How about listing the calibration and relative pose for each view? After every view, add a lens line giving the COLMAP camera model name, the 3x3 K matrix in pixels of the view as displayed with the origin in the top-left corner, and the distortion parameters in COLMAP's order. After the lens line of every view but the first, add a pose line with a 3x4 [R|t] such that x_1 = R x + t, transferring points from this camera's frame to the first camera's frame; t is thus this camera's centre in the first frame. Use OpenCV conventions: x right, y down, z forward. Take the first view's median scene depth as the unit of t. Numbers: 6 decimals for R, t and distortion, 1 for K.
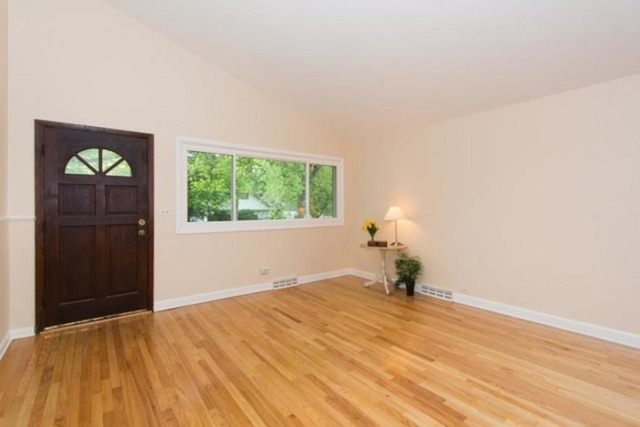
lens RADIAL K [[292.9, 0, 303.8], [0, 292.9, 208.3], [0, 0, 1]] dist [-0.000660, -0.000388]
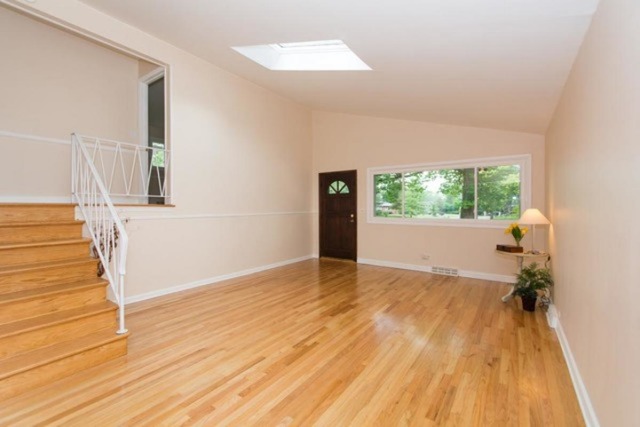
lens RADIAL K [[292.9, 0, 303.8], [0, 292.9, 208.3], [0, 0, 1]] dist [-0.000660, -0.000388]
pose [[0.291567, 0.011848, -0.956477, 1.237537], [-0.000608, 0.999925, 0.012201, -0.025827], [0.956550, -0.002976, 0.291552, 0.117393]]
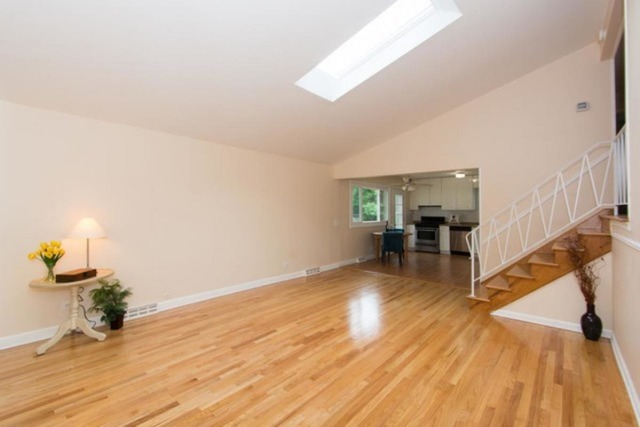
lens RADIAL K [[278.6, 0, 320.0], [0, 278.6, 213.5], [0, 0, 1]] dist [0.000207, -0.000119]
pose [[-0.228470, -0.008656, 0.973513, -0.647183], [-0.005026, 0.999958, 0.007712, -0.040159], [-0.973538, -0.003131, -0.228504, 0.779014]]
